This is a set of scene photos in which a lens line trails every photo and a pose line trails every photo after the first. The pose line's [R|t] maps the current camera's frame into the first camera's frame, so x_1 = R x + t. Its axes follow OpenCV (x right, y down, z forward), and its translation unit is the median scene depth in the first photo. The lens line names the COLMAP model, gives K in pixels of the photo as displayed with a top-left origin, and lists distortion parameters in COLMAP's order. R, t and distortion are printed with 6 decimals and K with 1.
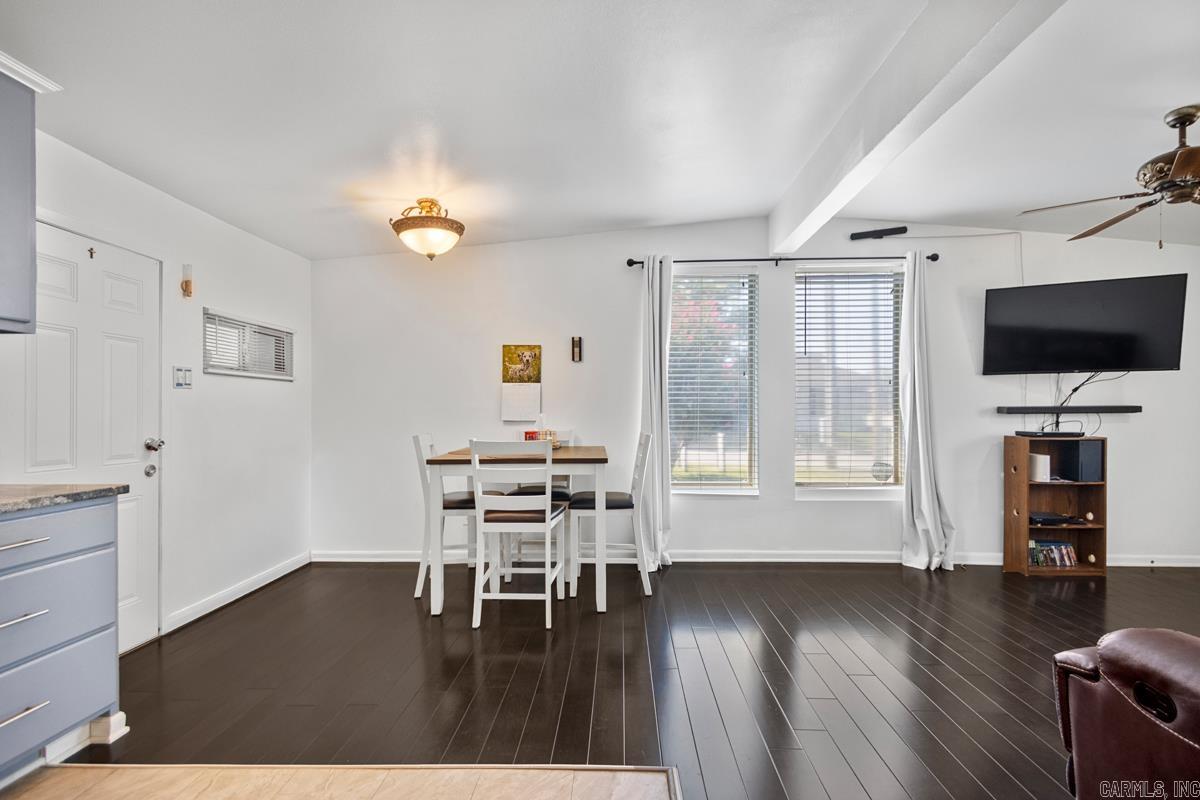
lens RADIAL K [[553.5, 0, 606.8], [0, 553.5, 411.1], [0, 0, 1]] dist [0.032481, -0.015868]
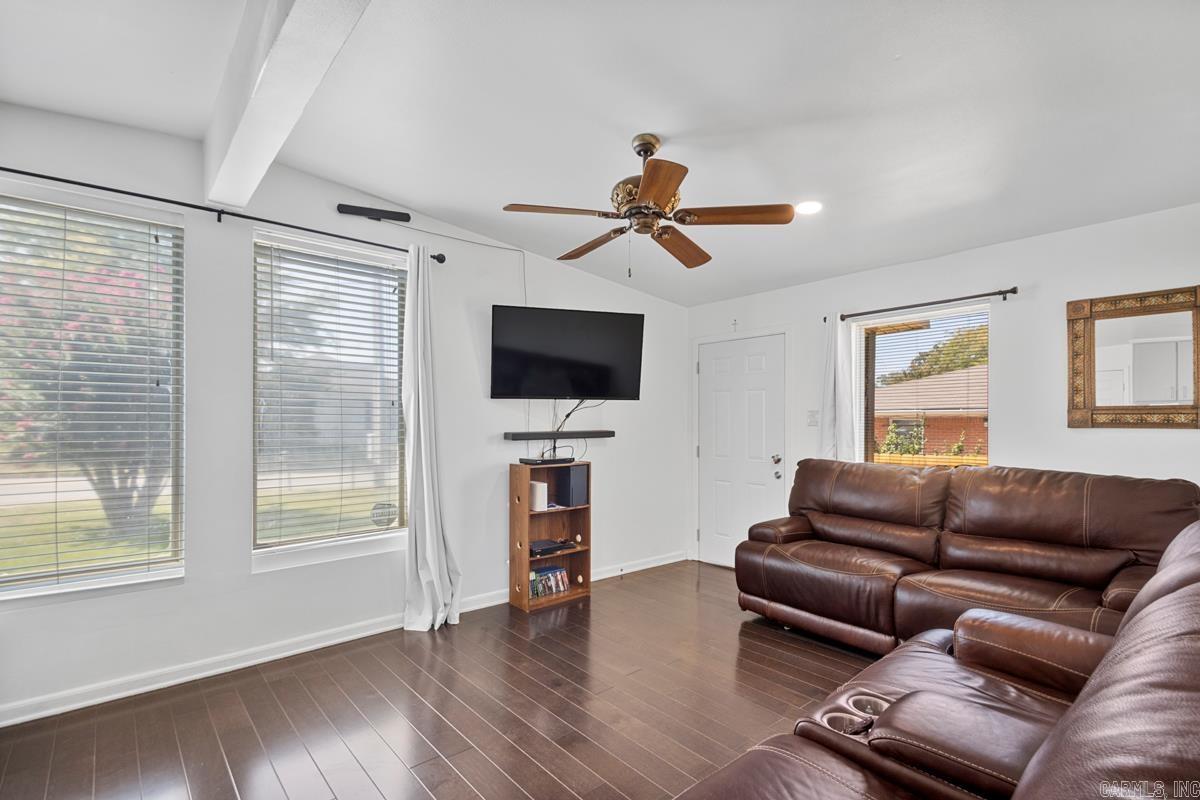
lens RADIAL K [[553.5, 0, 606.8], [0, 553.5, 411.1], [0, 0, 1]] dist [0.032481, -0.015868]
pose [[0.732515, 0.014346, 0.680599, 0.199603], [0.000837, 0.999758, -0.021975, -0.023755], [-0.680750, 0.016666, 0.732326, 0.213743]]
